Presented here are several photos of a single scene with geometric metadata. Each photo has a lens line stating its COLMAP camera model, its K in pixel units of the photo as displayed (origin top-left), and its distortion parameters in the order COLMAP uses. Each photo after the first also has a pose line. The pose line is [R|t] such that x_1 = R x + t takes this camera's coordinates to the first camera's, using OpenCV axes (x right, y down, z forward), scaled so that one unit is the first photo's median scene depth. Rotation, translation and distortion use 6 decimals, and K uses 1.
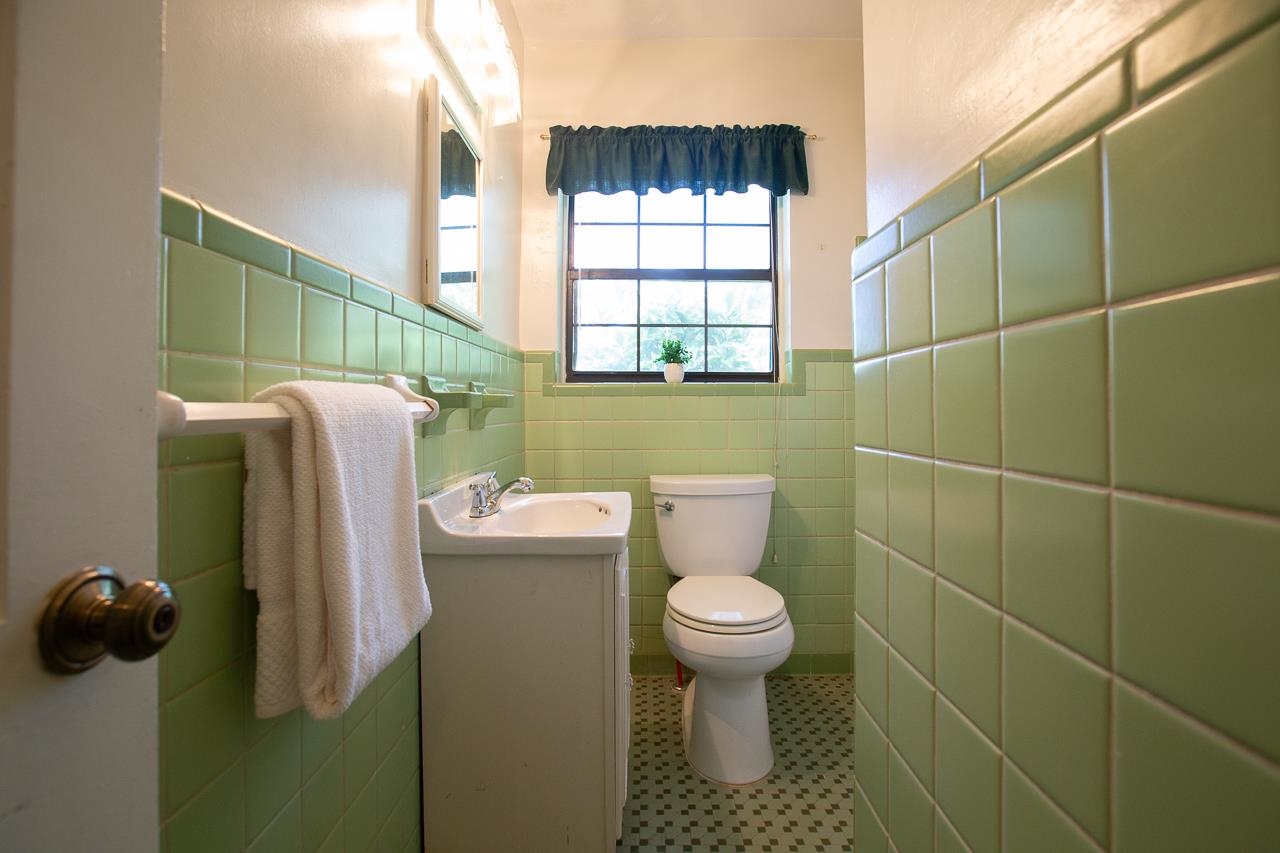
lens RADIAL K [[595.6, 0, 645.6], [0, 595.6, 420.6], [0, 0, 1]] dist [0.021582, 0.001274]
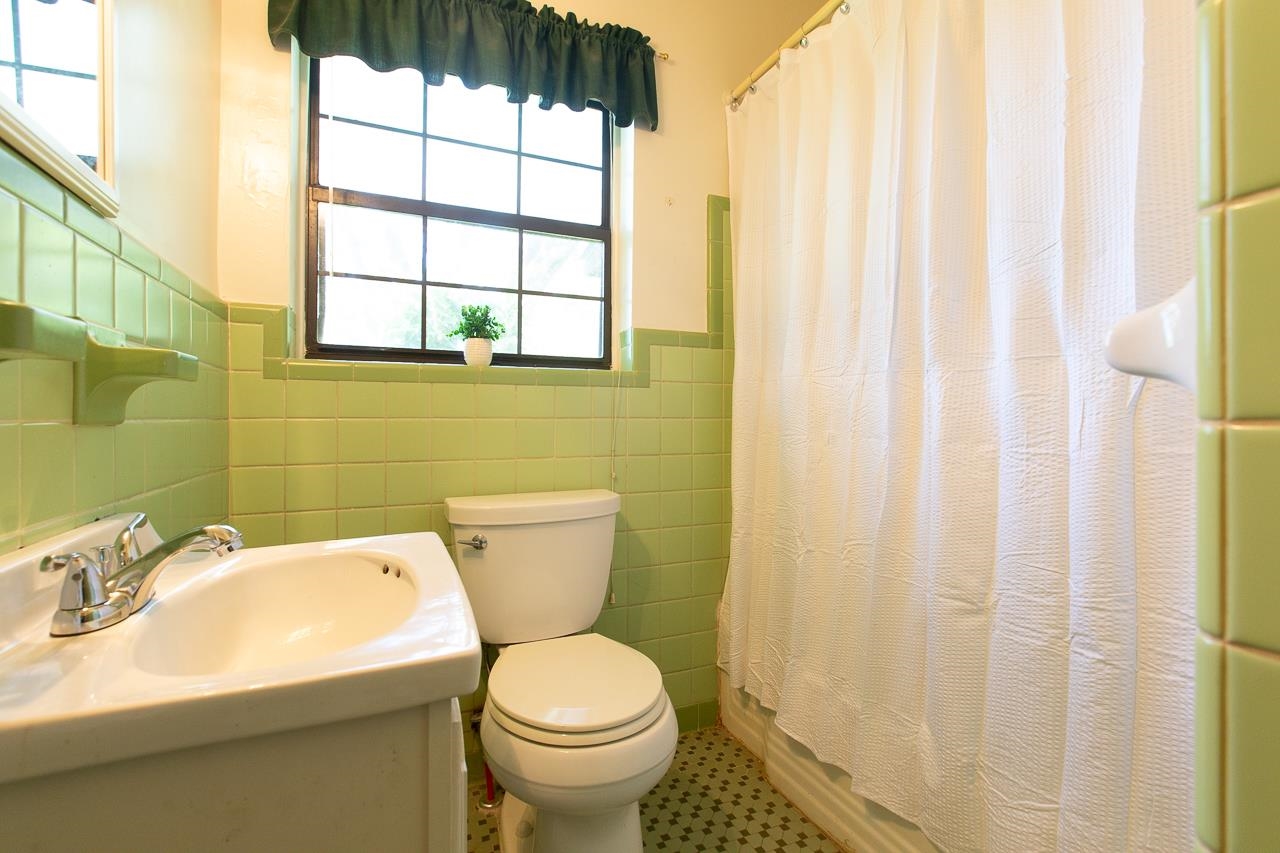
lens RADIAL K [[595.6, 0, 629.4], [0, 595.6, 422.3], [0, 0, 1]] dist [0.021582, 0.001274]
pose [[0.928873, 0.001033, 0.370397, -0.052003], [0.004582, 0.999888, -0.014278, 0.015814], [-0.370370, 0.014960, 0.928764, 0.289496]]
